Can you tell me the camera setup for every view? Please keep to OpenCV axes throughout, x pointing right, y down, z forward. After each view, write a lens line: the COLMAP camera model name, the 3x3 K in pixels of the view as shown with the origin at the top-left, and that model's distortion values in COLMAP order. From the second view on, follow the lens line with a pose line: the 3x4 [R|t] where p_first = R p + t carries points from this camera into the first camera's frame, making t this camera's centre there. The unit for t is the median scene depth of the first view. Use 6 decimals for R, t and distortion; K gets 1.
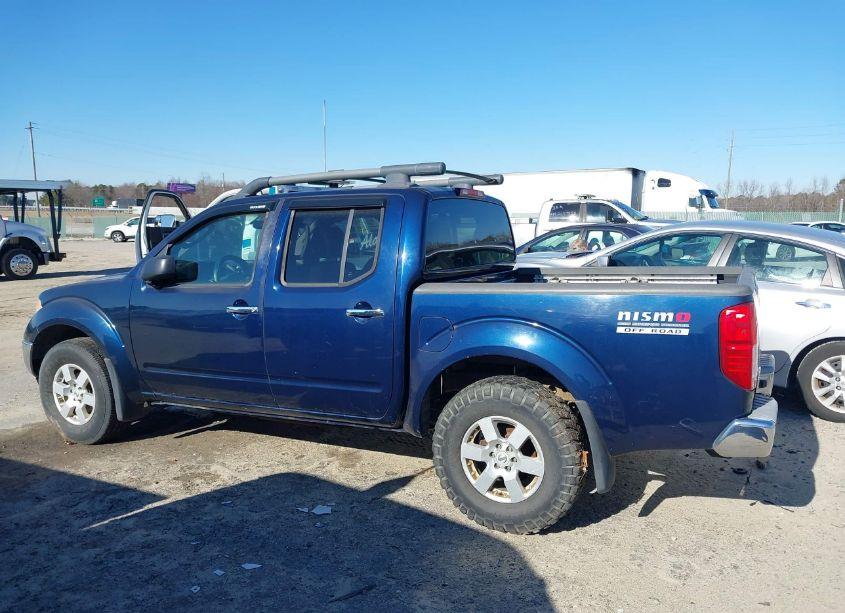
lens RADIAL K [[656.0, 0, 422.5], [0, 656.0, 306.5], [0, 0, 1]] dist [0.037141, -0.069570]
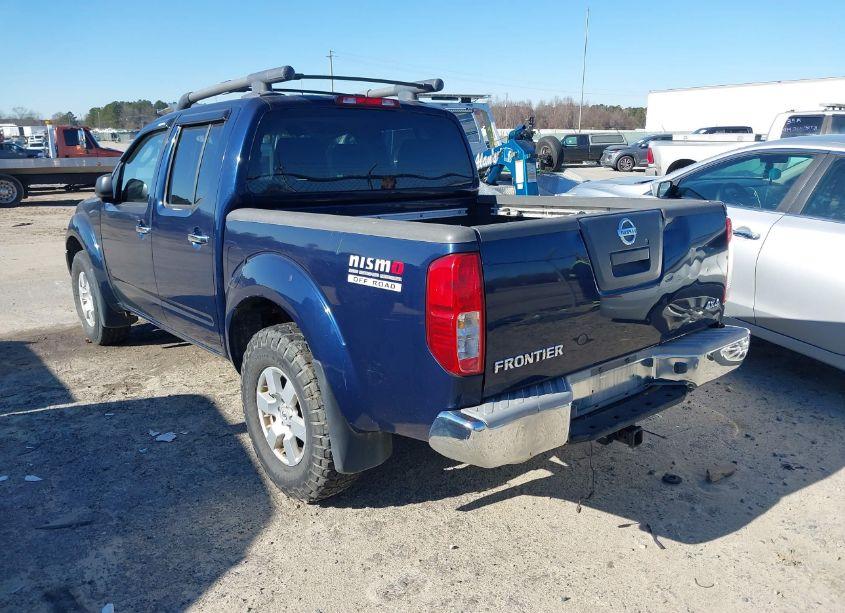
lens RADIAL K [[656.0, 0, 422.5], [0, 656.0, 306.5], [0, 0, 1]] dist [0.037141, -0.069570]
pose [[0.919531, 0.090518, -0.382451, 0.543030], [-0.044944, 0.990951, 0.126479, -0.026994], [0.390438, -0.099113, 0.915278, 0.254034]]
